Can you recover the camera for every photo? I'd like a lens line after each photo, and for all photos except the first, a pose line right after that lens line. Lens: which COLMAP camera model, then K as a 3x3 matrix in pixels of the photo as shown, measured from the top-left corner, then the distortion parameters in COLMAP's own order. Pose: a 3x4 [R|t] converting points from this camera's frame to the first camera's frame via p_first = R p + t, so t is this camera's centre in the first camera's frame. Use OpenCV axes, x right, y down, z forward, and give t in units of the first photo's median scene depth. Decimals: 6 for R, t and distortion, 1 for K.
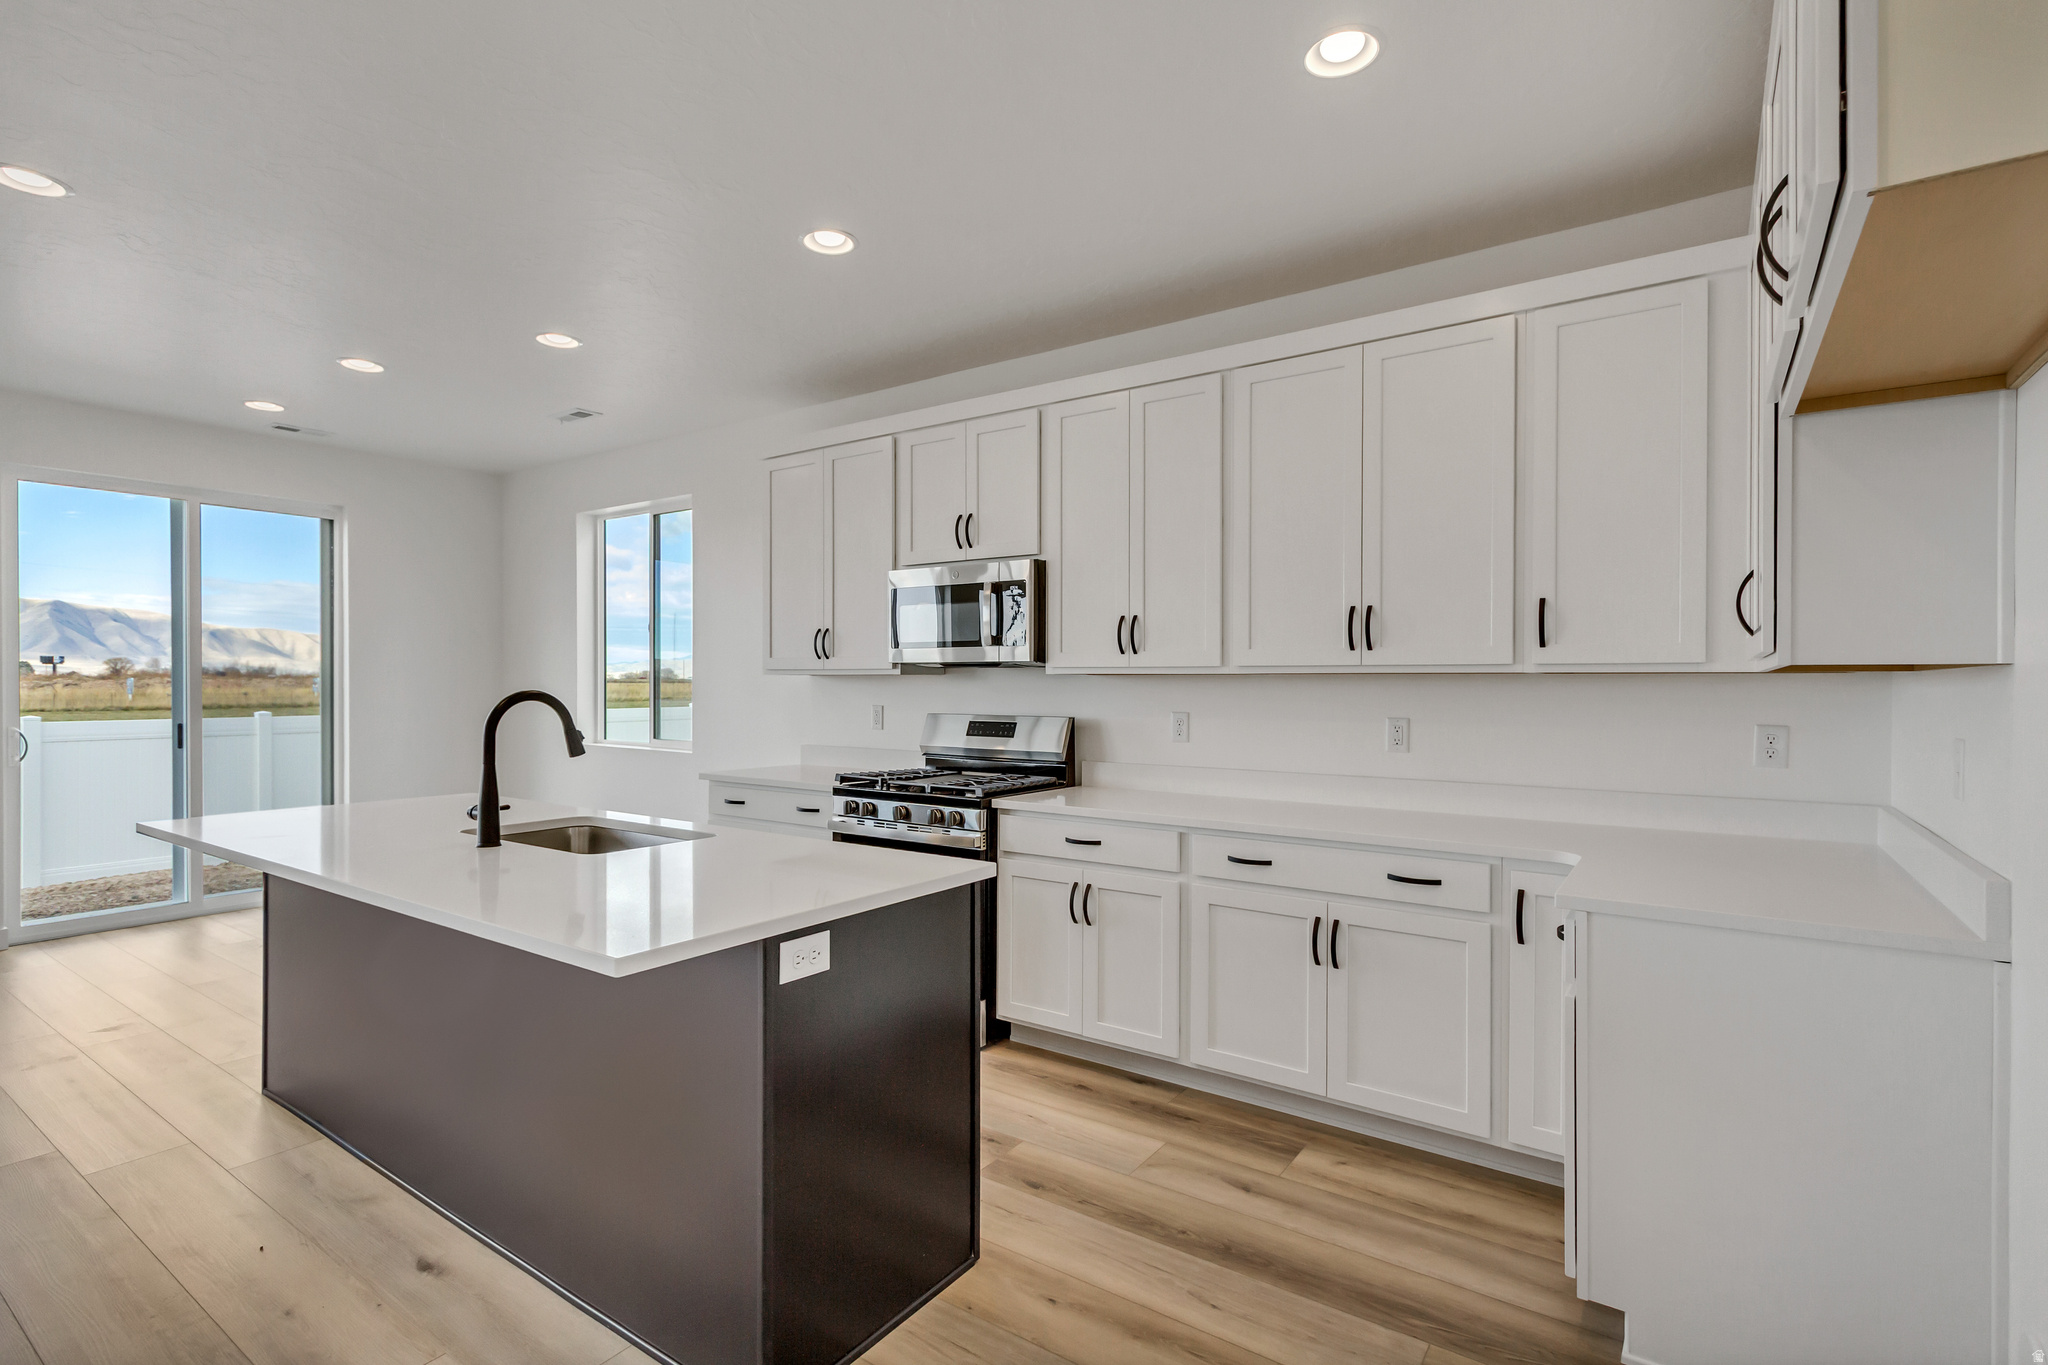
lens RADIAL K [[967.5, 0, 1024.0], [0, 967.5, 682.5], [0, 0, 1]] dist [0.000120, 0.000072]
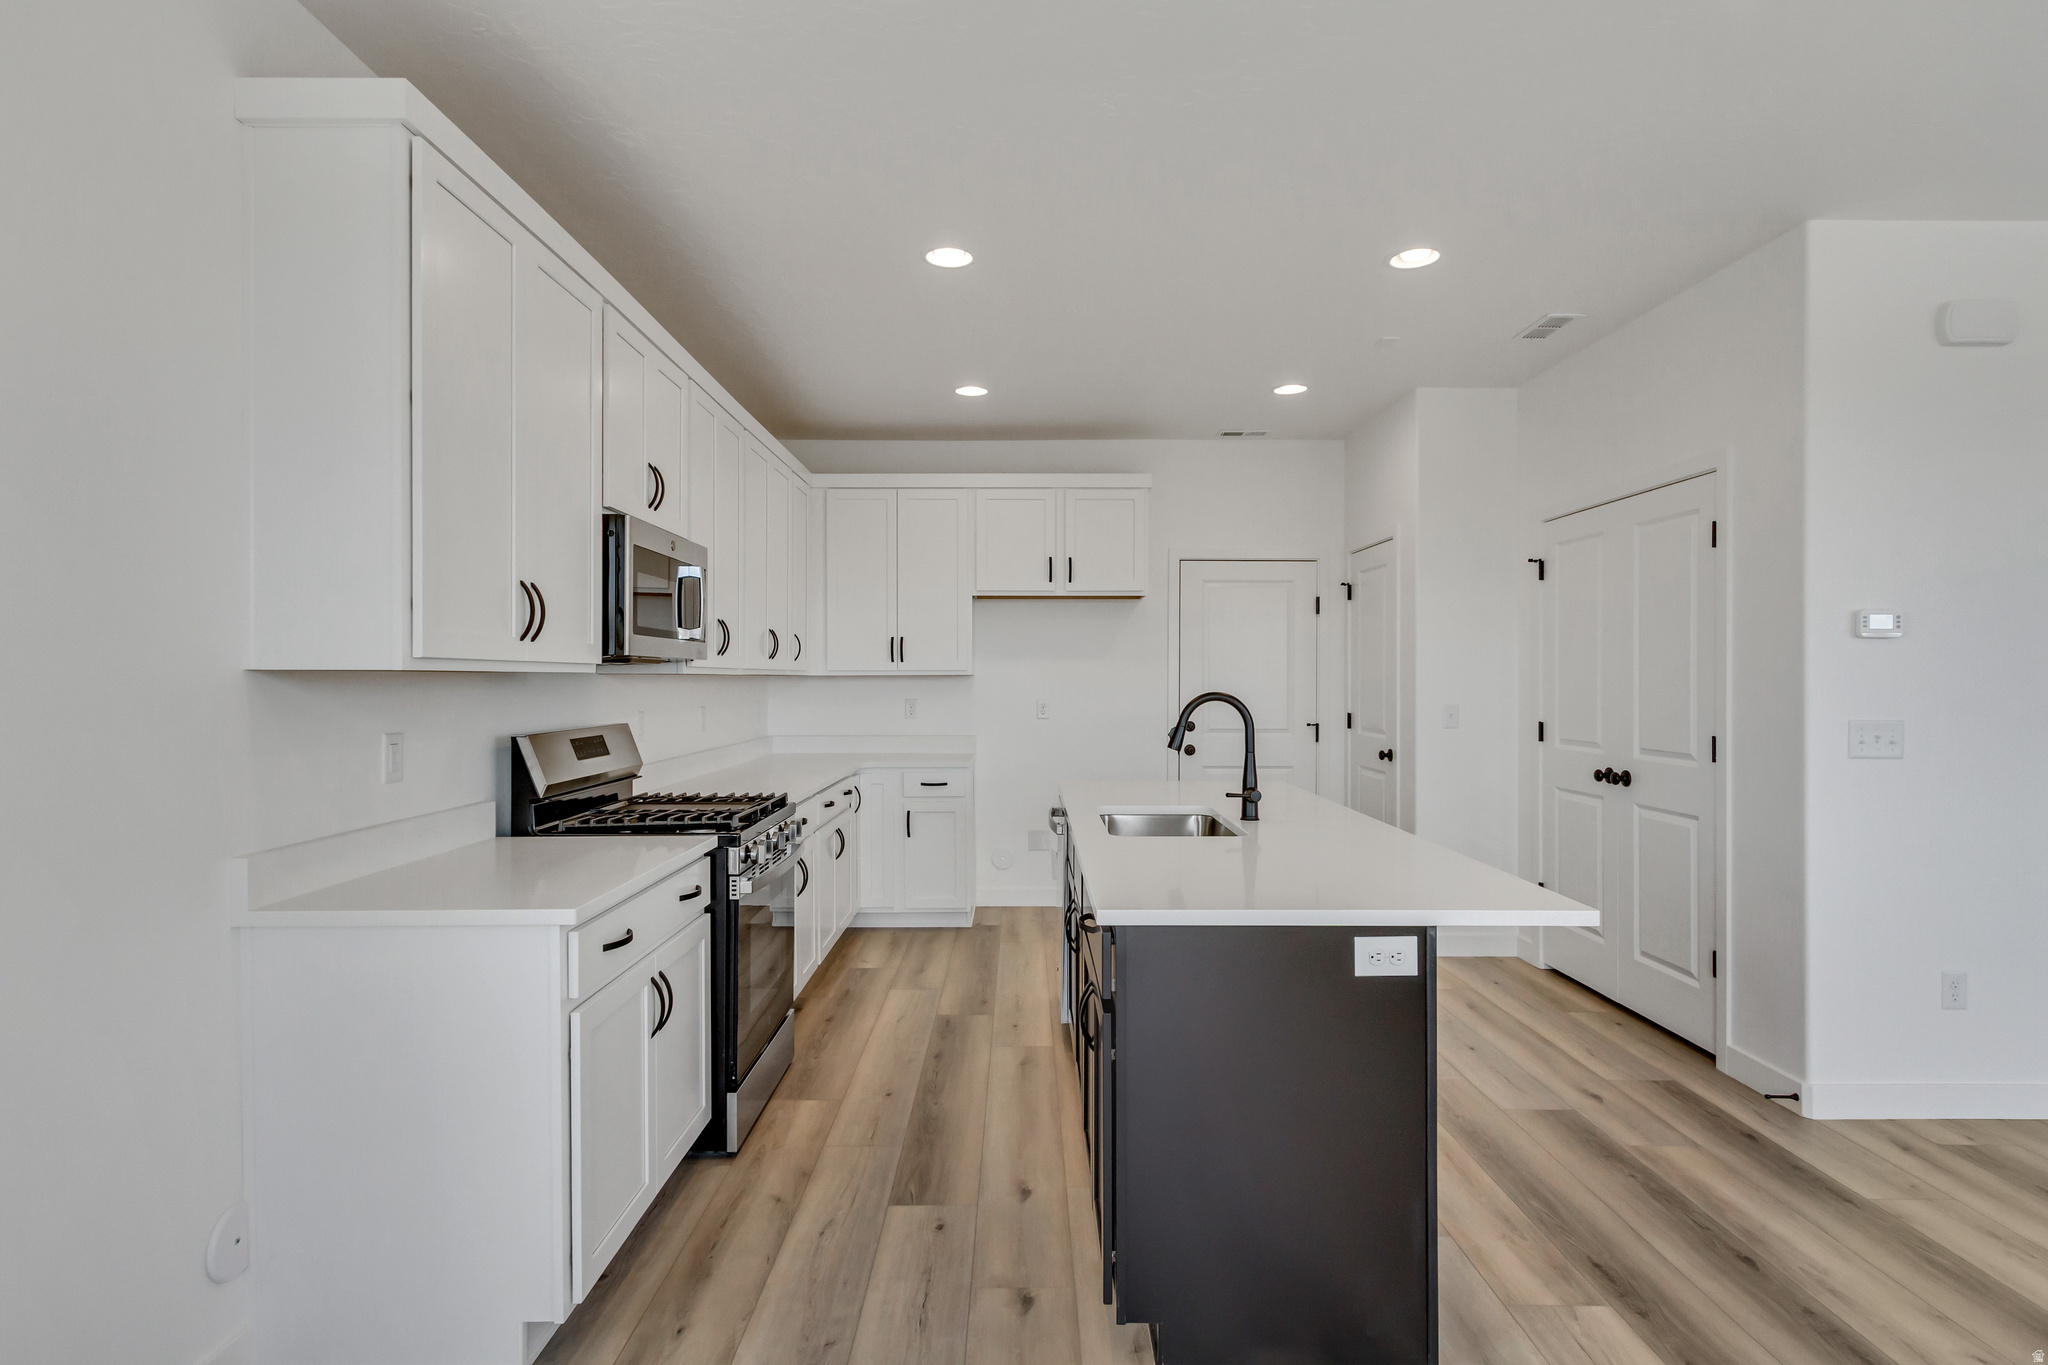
lens RADIAL K [[967.5, 0, 1024.0], [0, 967.5, 682.5], [0, 0, 1]] dist [0.000120, 0.000072]
pose [[-0.558366, -0.000223, 0.829595, -1.266939], [-0.007612, 0.999959, -0.004854, 0.012231], [-0.829560, -0.009026, -0.558345, 1.756515]]
